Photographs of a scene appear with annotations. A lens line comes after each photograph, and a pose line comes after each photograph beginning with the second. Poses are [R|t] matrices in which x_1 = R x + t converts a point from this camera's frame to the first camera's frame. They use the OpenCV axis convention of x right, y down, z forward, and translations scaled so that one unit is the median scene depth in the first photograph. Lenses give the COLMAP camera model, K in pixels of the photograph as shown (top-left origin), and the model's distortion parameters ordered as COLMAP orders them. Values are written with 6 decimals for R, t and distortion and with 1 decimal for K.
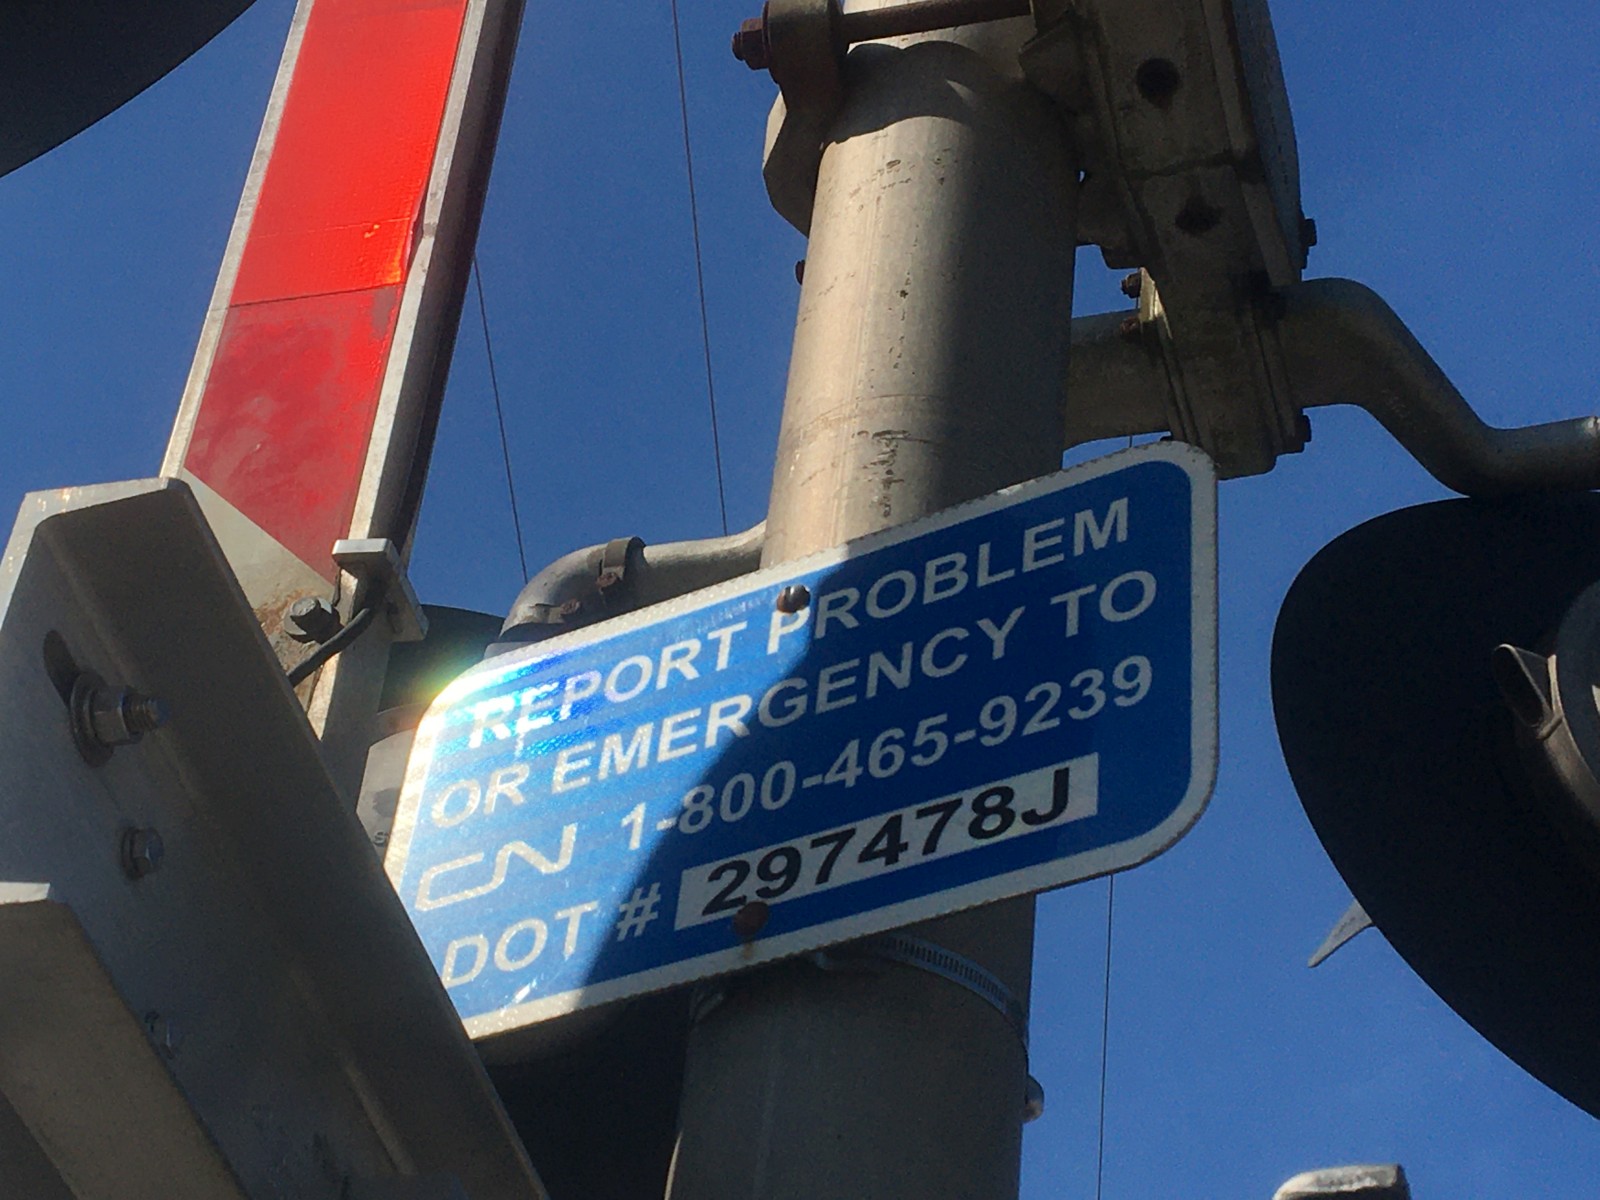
lens RADIAL K [[3073.1, 0, 800.0], [0, 3073.1, 600.0], [0, 0, 1]] dist [0.055564, 0.131317]
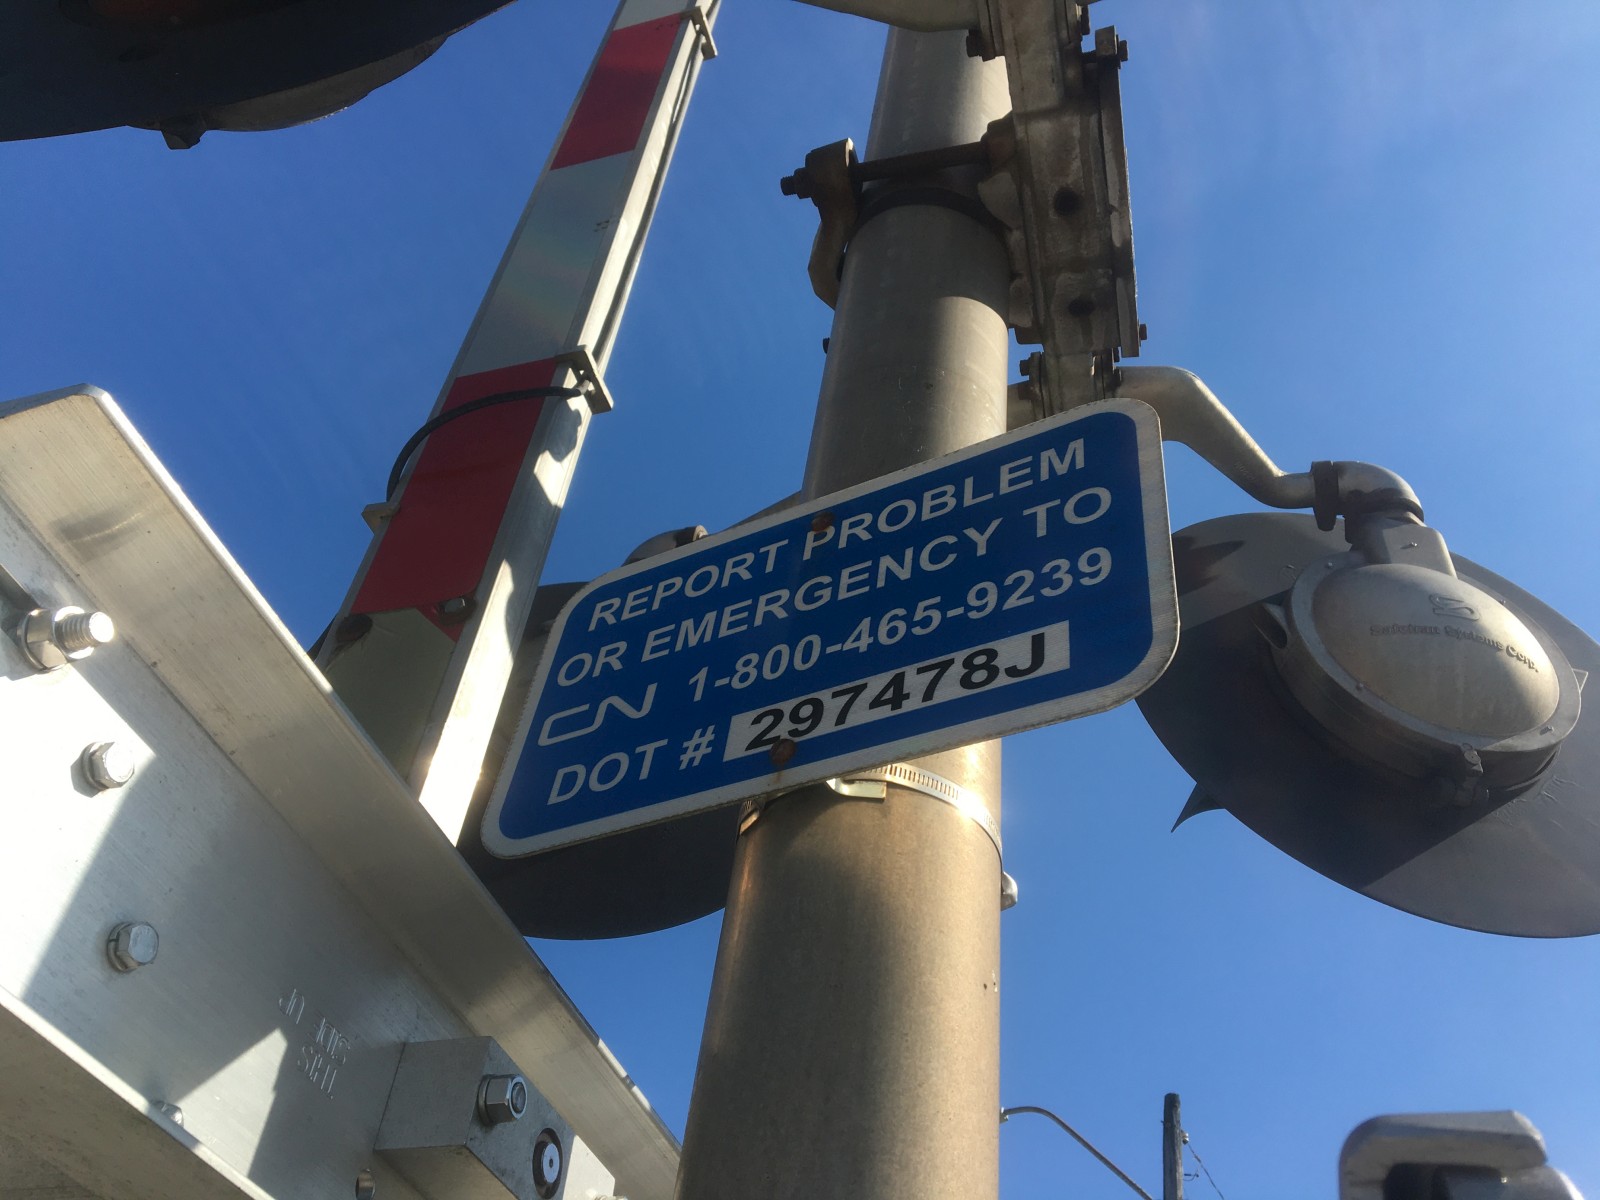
lens RADIAL K [[1359.6, 0, 800.0], [0, 1359.6, 600.0], [0, 0, 1]] dist [0.109847, -0.172730]
pose [[0.999384, 0.026283, -0.023245, 0.002551], [-0.027243, 0.998747, -0.041970, 0.063377], [0.022113, 0.042577, 0.998848, 0.430742]]
